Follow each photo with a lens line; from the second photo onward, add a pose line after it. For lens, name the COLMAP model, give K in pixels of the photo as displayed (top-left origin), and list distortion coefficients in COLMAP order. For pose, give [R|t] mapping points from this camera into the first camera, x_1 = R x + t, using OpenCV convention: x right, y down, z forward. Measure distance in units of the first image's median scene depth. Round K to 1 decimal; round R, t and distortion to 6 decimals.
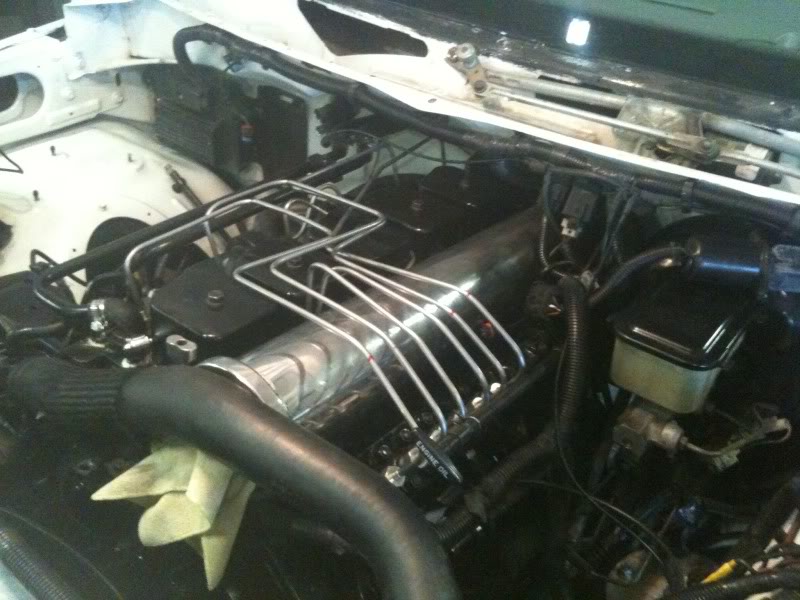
lens RADIAL K [[869.9, 0, 400.0], [0, 869.9, 300.0], [0, 0, 1]] dist [0.025085, -0.161643]
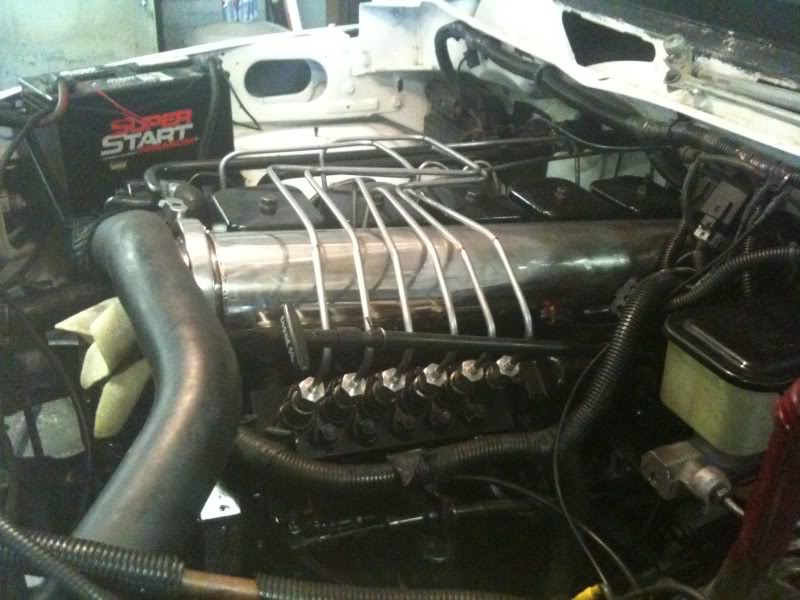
lens RADIAL K [[869.9, 0, 400.0], [0, 869.9, 300.0], [0, 0, 1]] dist [0.025085, -0.161643]
pose [[0.868095, 0.219201, -0.445379, 0.261930], [-0.279911, 0.957130, -0.074511, 0.094737], [0.409953, 0.189349, 0.892236, 0.151563]]
